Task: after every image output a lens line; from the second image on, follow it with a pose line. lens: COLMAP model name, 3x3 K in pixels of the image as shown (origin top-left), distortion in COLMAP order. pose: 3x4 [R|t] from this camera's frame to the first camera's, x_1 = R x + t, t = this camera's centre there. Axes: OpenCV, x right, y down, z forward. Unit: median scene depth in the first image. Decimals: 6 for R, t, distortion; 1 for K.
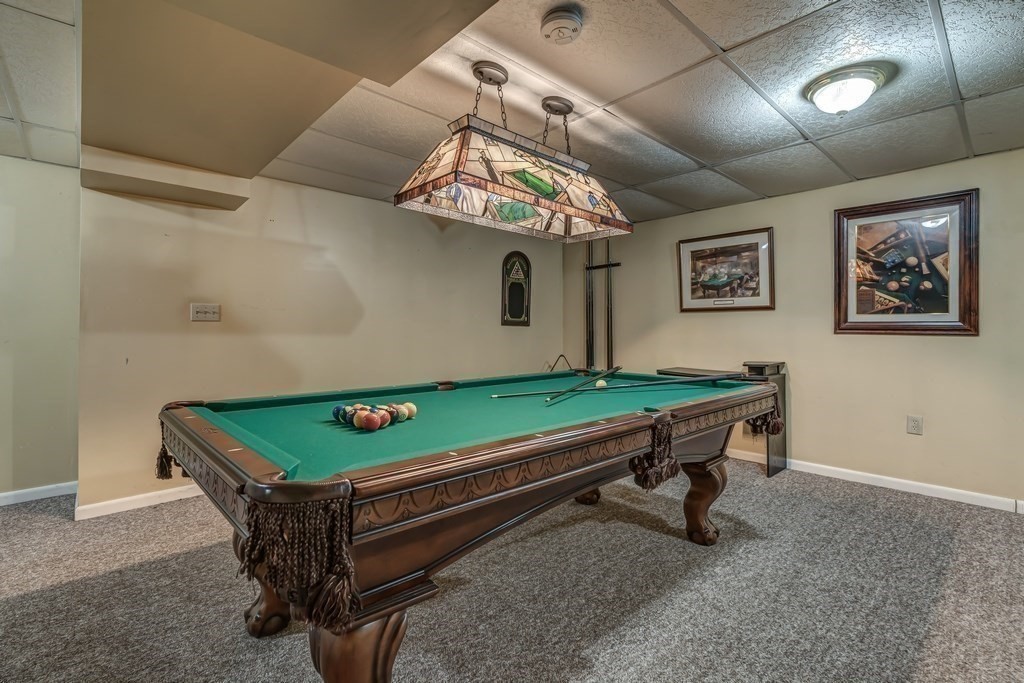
lens RADIAL K [[471.2, 0, 514.5], [0, 471.2, 333.8], [0, 0, 1]] dist [0.000076, 0.000046]
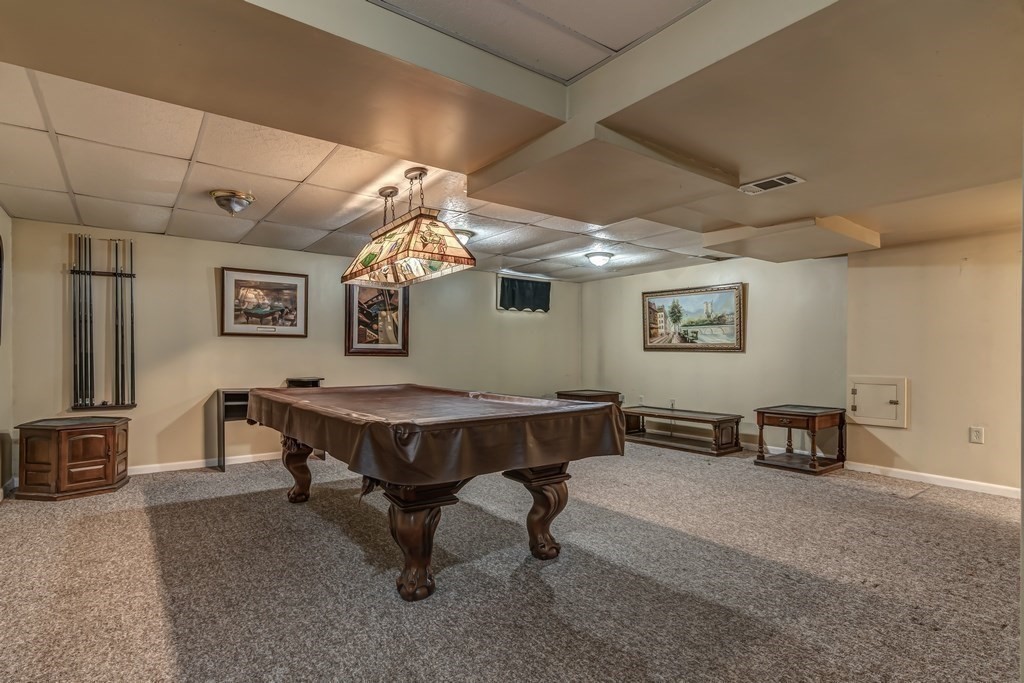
lens RADIAL K [[523.2, 0, 514.9], [0, 523.2, 349.7], [0, 0, 1]] dist [0.001916, 0.000161]
pose [[0.107331, 0.008708, 0.994185, -0.807721], [0.001095, 0.999960, -0.008877, -0.003980], [-0.994223, 0.002041, 0.107317, 0.257006]]
